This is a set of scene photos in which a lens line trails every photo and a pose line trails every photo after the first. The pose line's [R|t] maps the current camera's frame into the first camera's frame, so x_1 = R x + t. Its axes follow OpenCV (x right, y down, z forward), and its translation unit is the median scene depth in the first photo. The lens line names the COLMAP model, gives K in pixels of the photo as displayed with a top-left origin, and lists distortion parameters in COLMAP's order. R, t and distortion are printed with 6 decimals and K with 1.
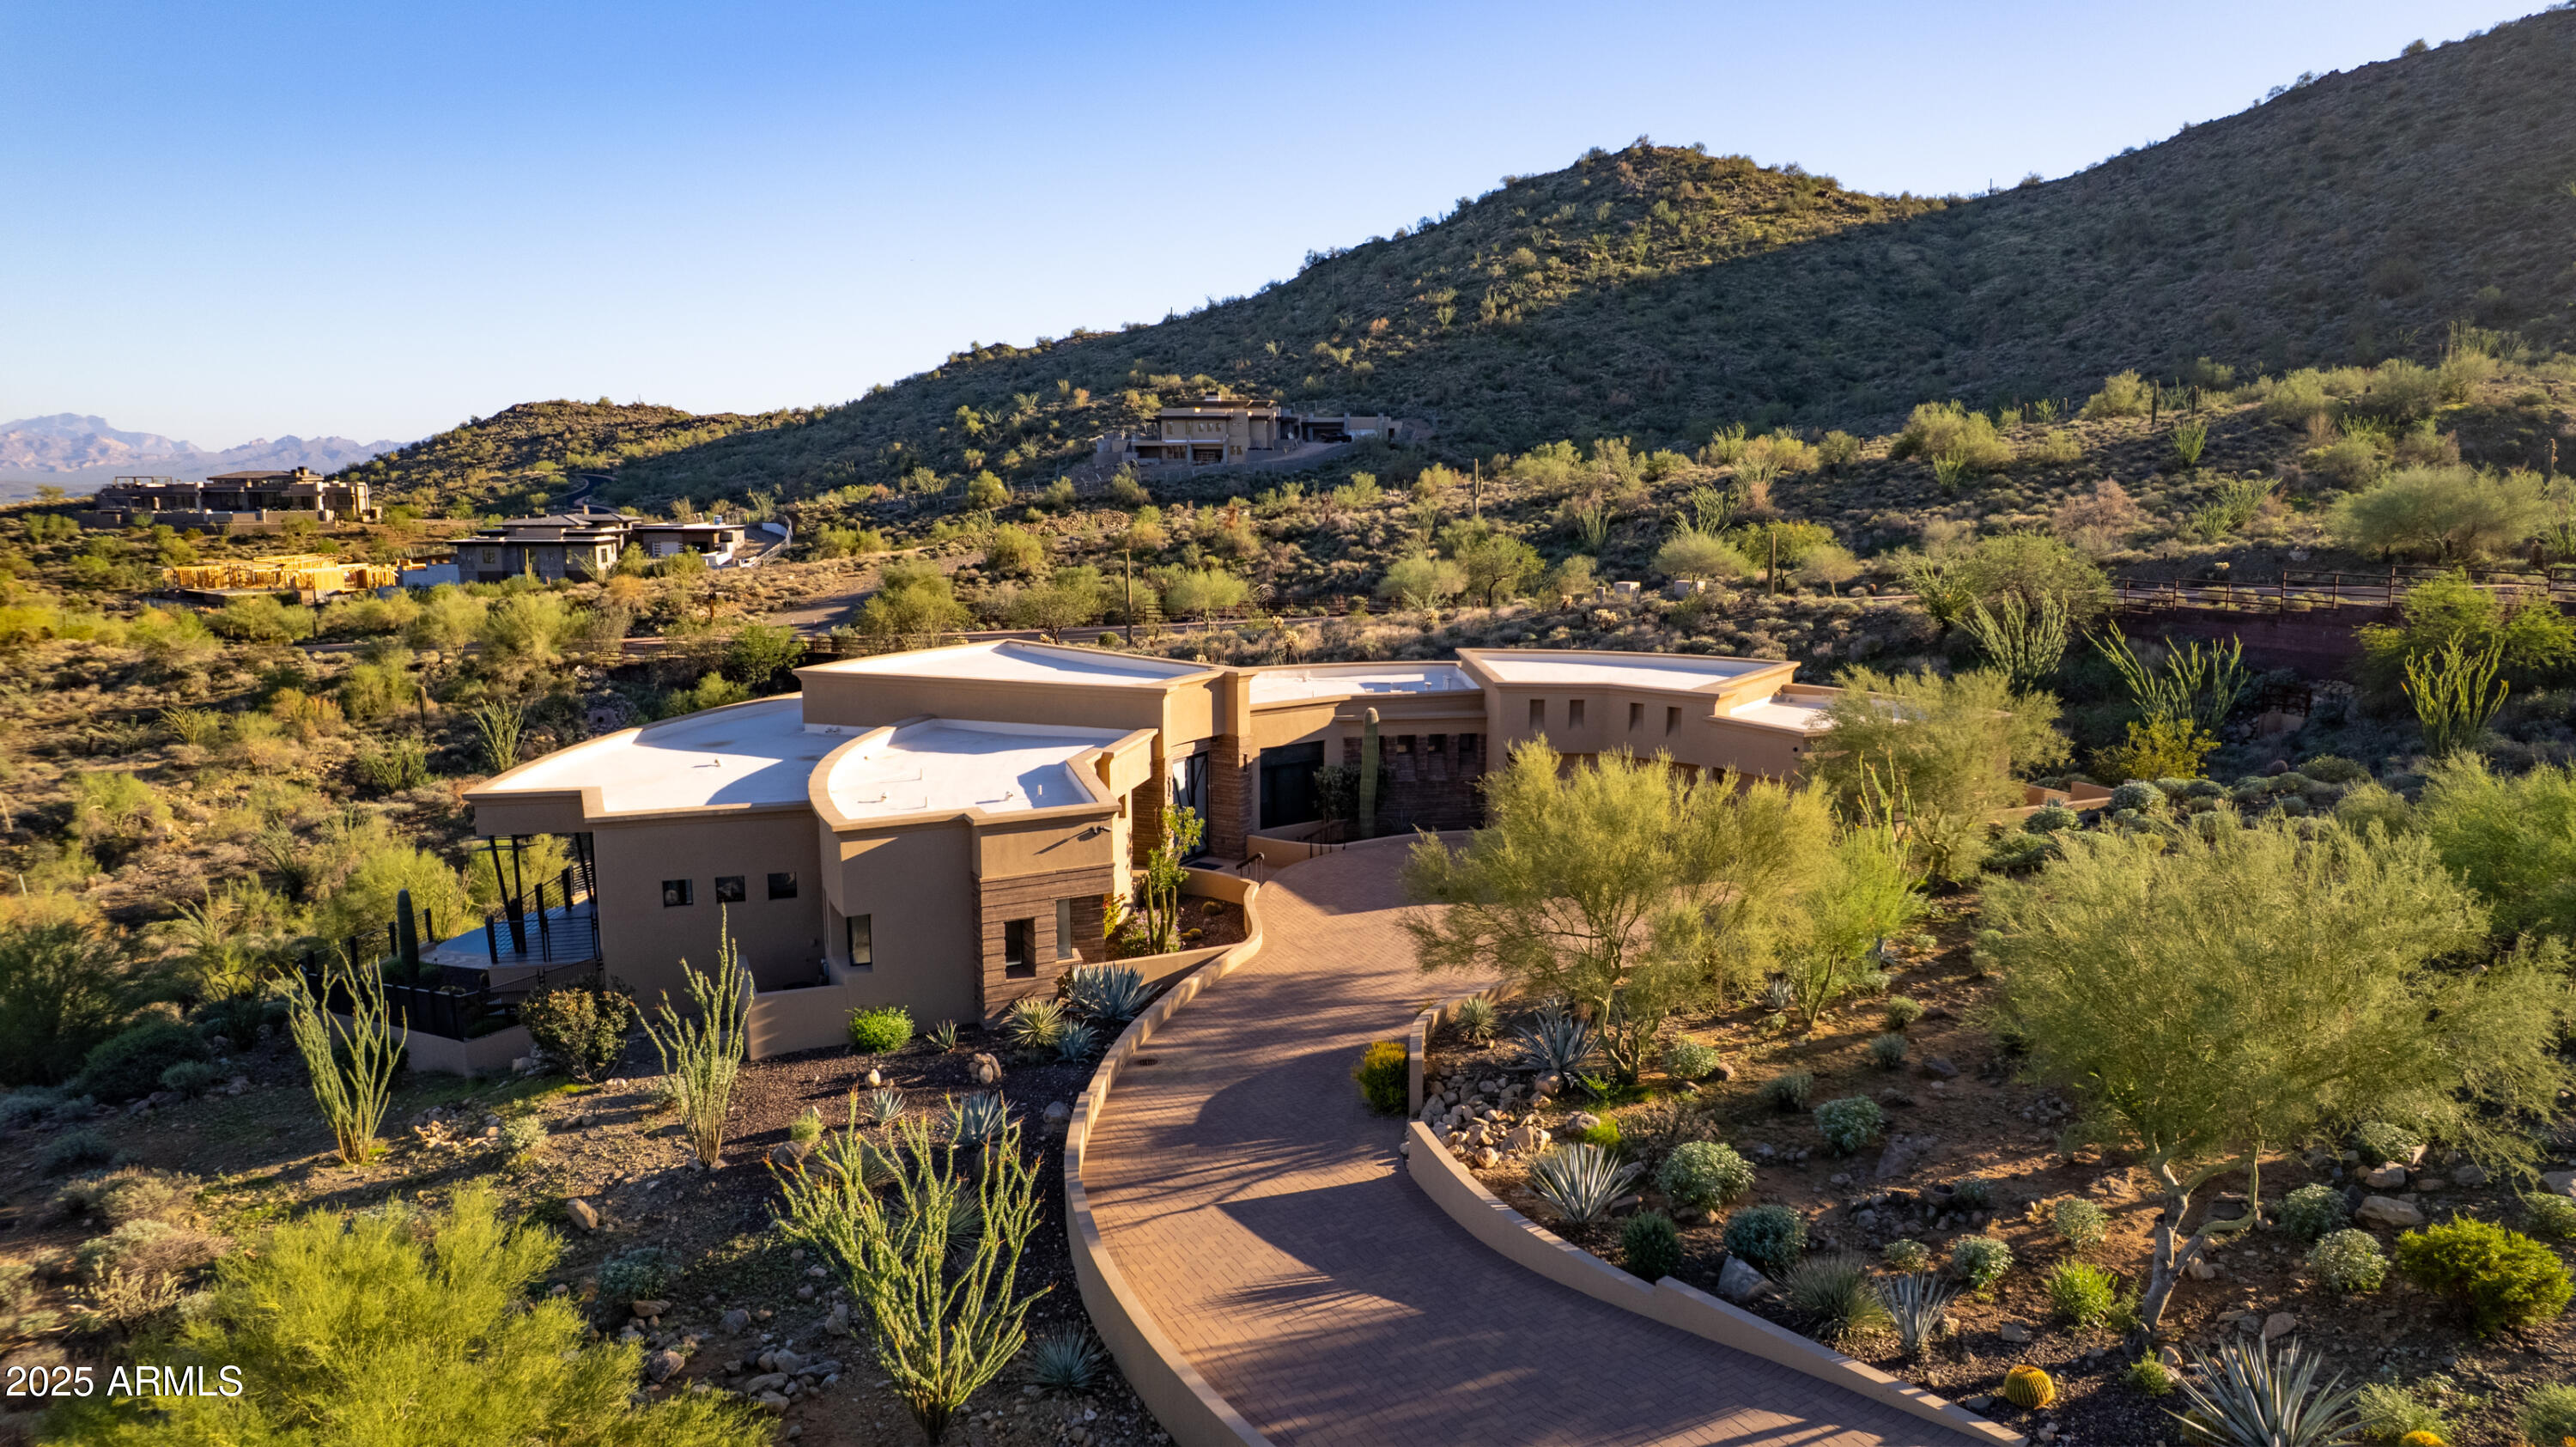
lens RADIAL K [[1653.0, 0, 1303.1], [0, 1653.0, 723.2], [0, 0, 1]] dist [-0.080737, 0.076646]
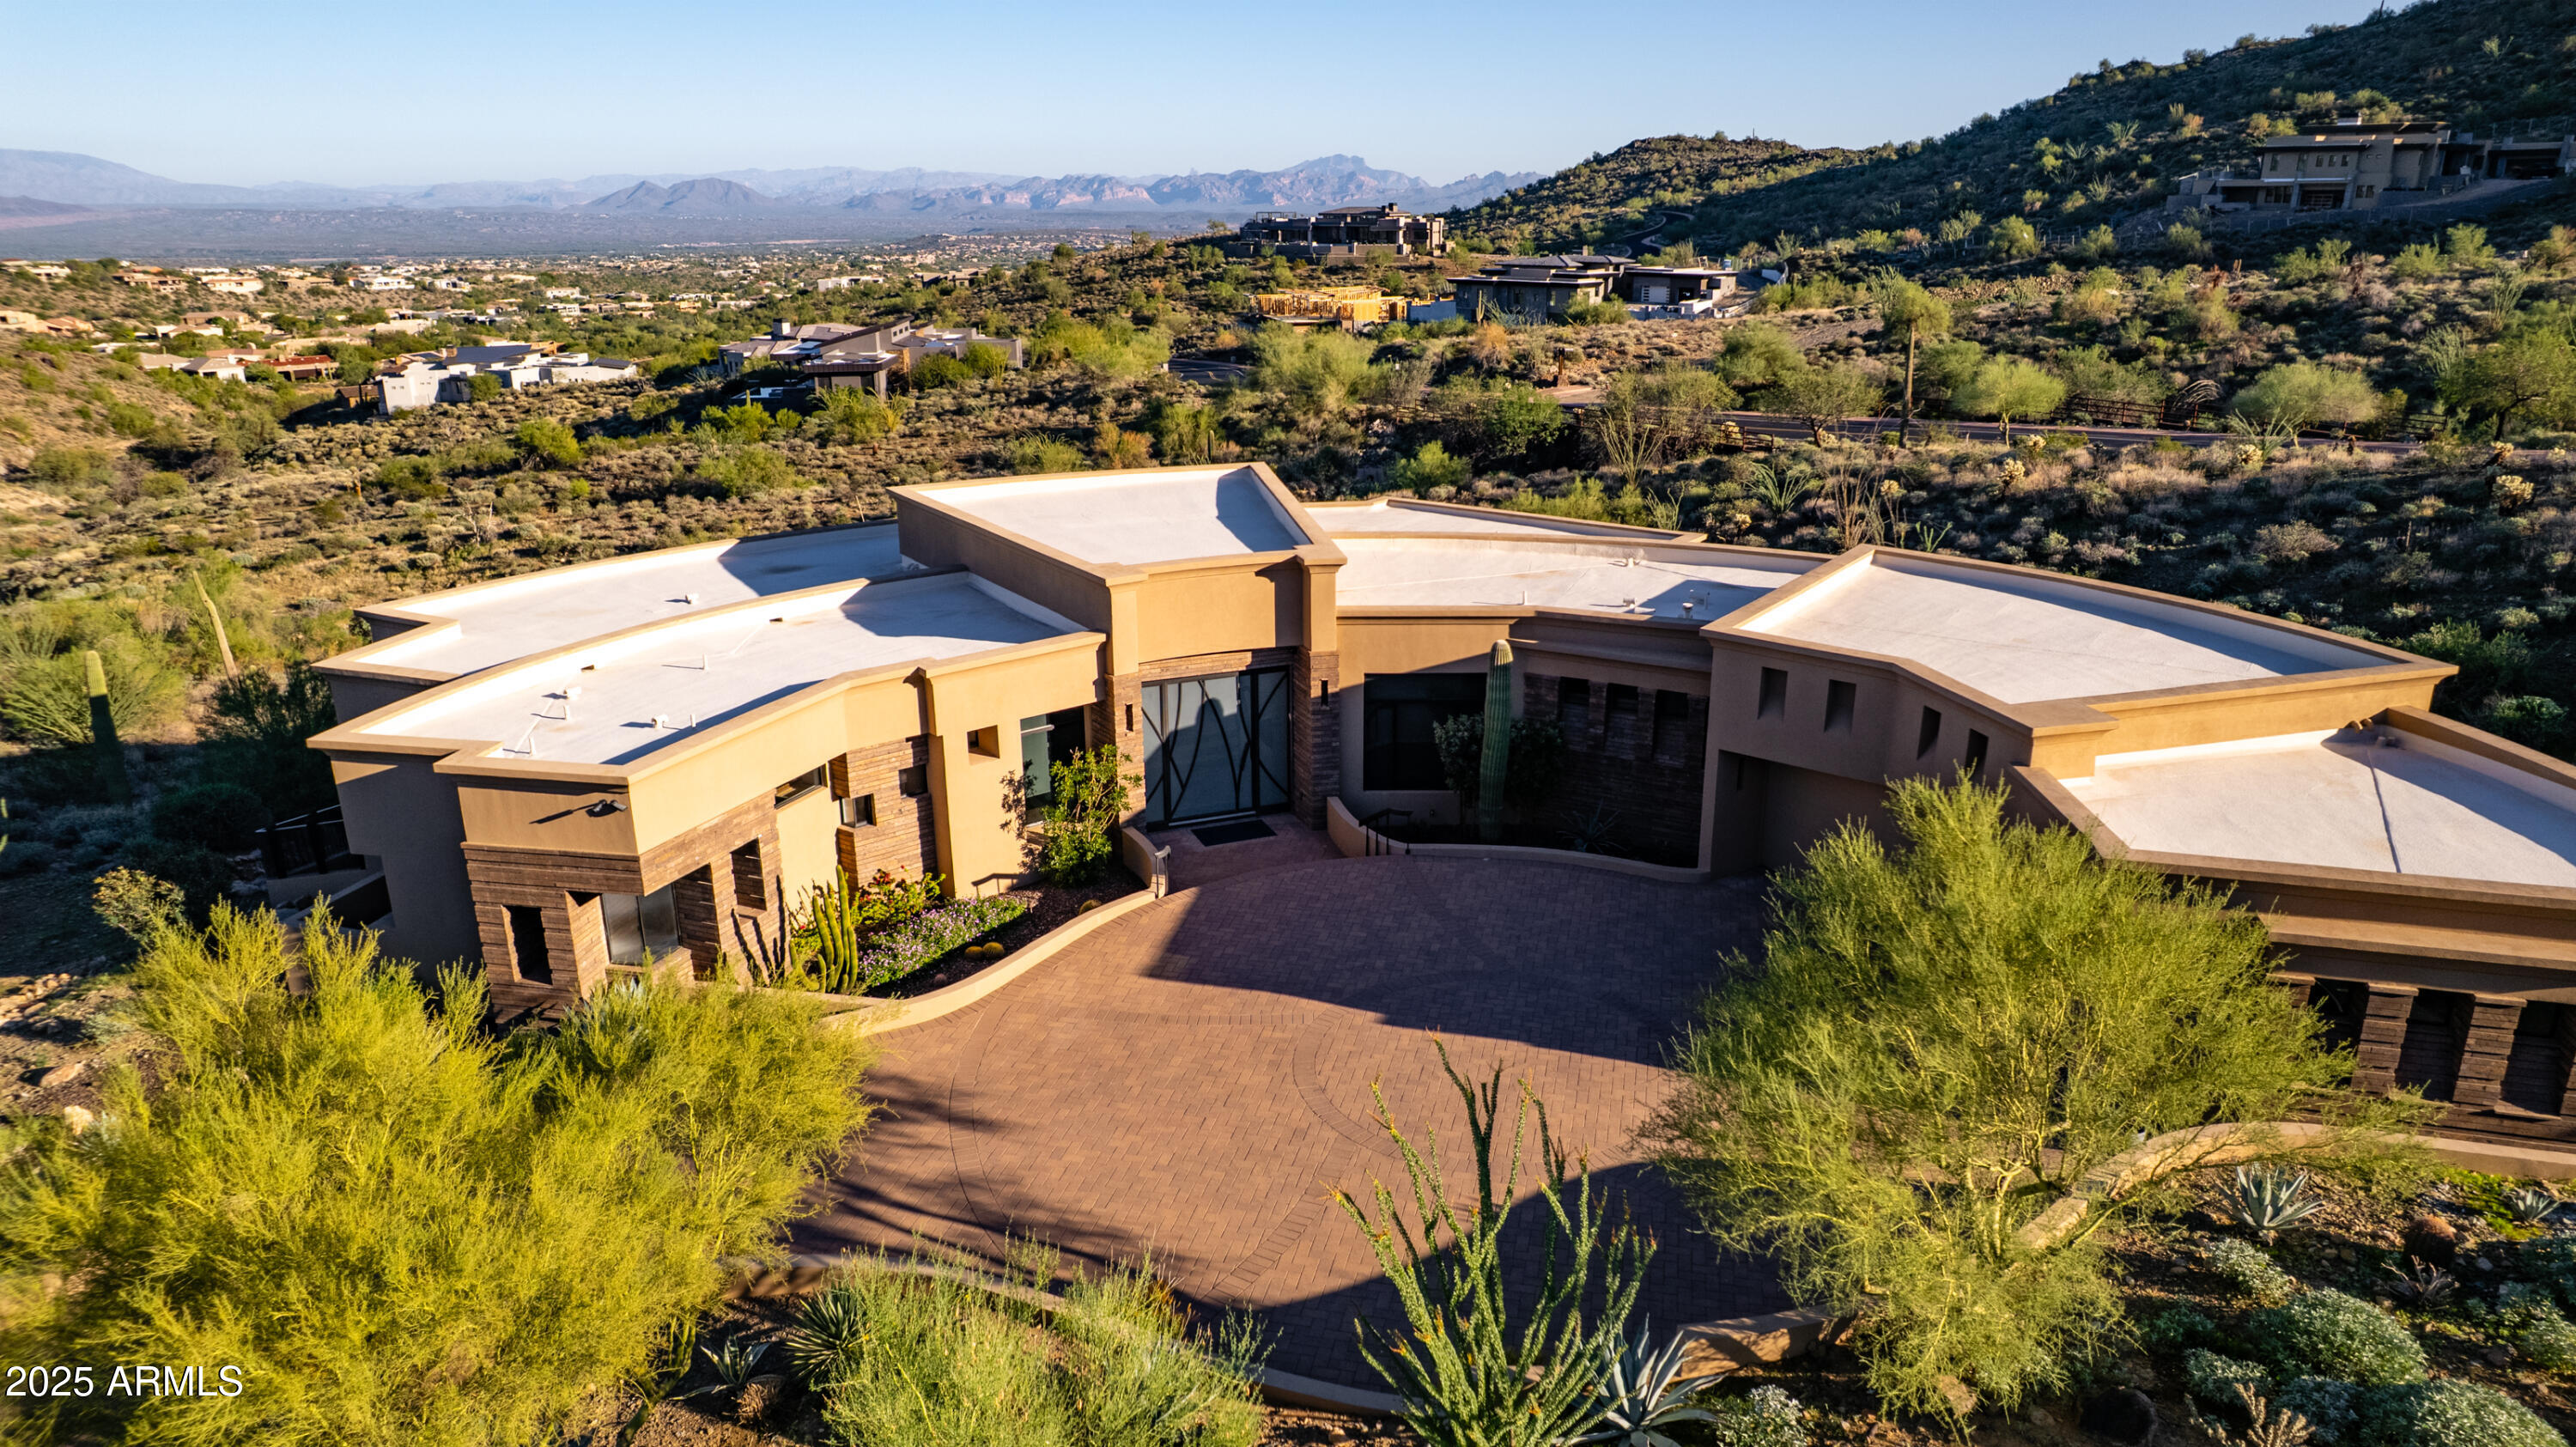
lens RADIAL K [[1653.0, 0, 1303.1], [0, 1653.0, 723.2], [0, 0, 1]] dist [-0.080737, 0.076646]
pose [[0.786543, 0.183927, -0.589510, 0.047449], [-0.092062, 0.978872, 0.182576, -0.011405], [0.610635, -0.089332, 0.786857, 0.061870]]
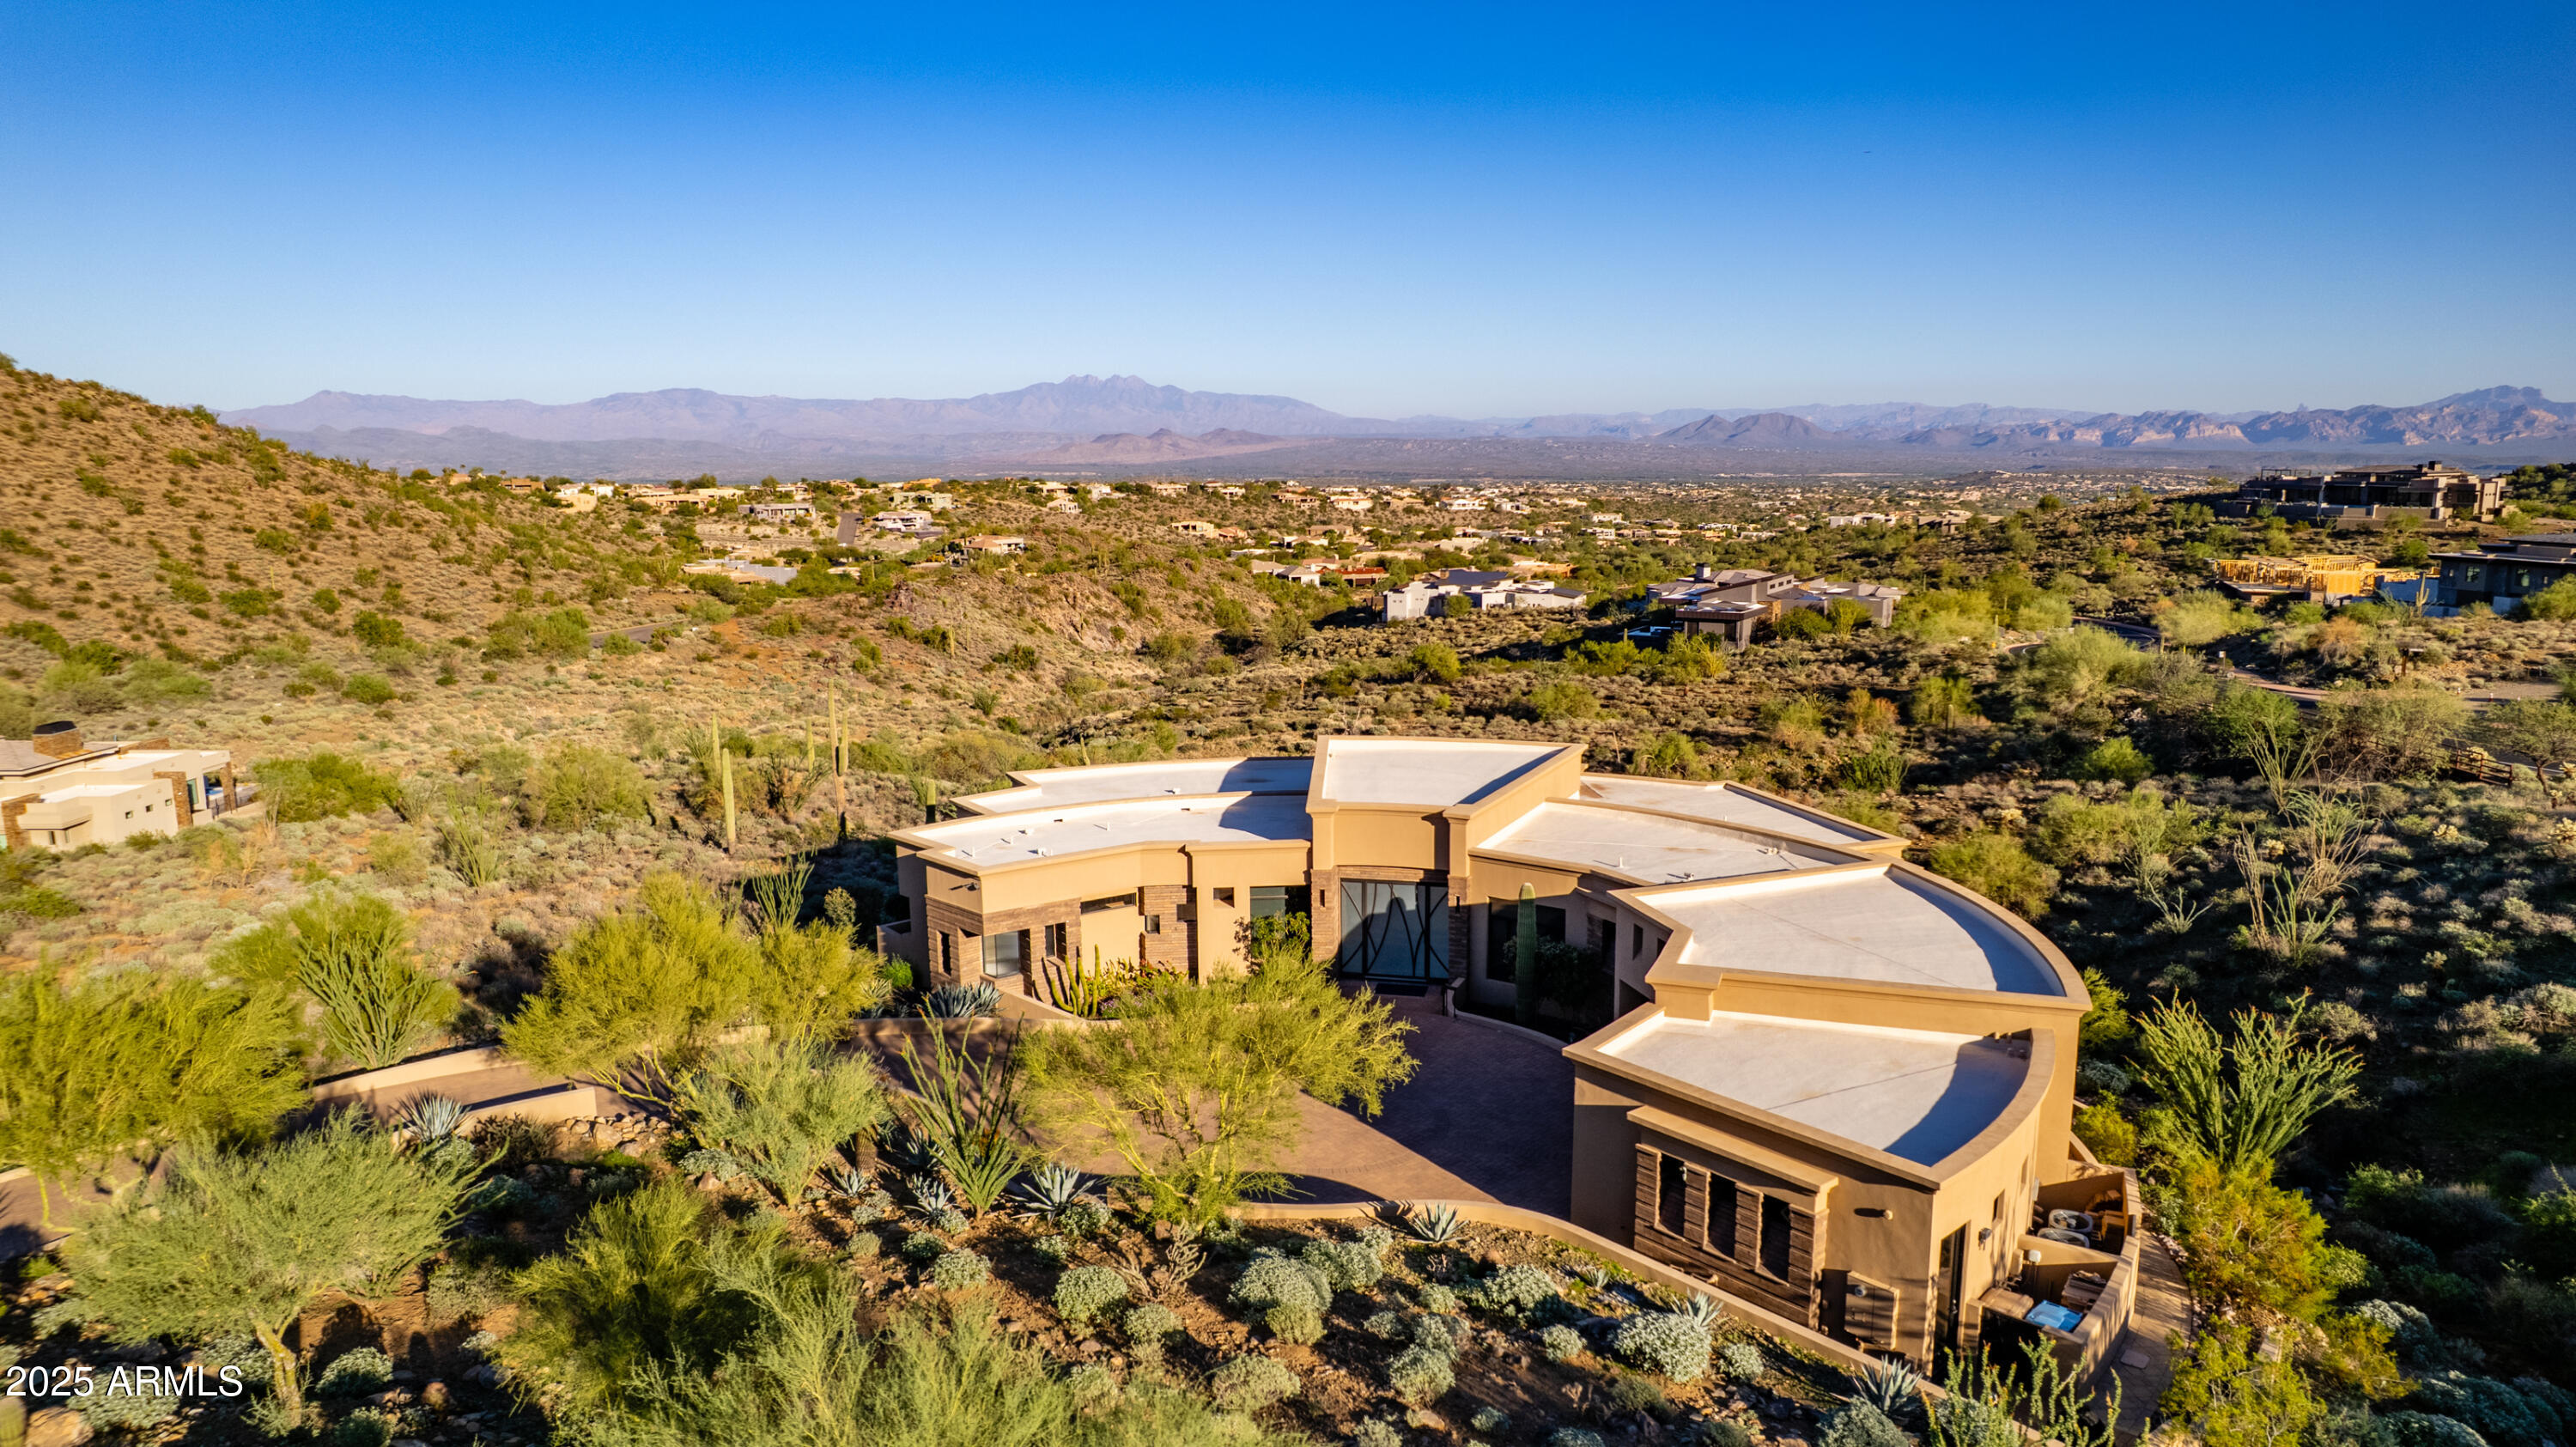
lens RADIAL K [[1653.0, 0, 1303.1], [0, 1653.0, 723.2], [0, 0, 1]] dist [-0.080737, 0.076646]
pose [[0.291543, 0.159237, -0.943211, 0.113573], [-0.142949, 0.982227, 0.121639, -0.025249], [0.945816, 0.099368, 0.309124, 0.079314]]
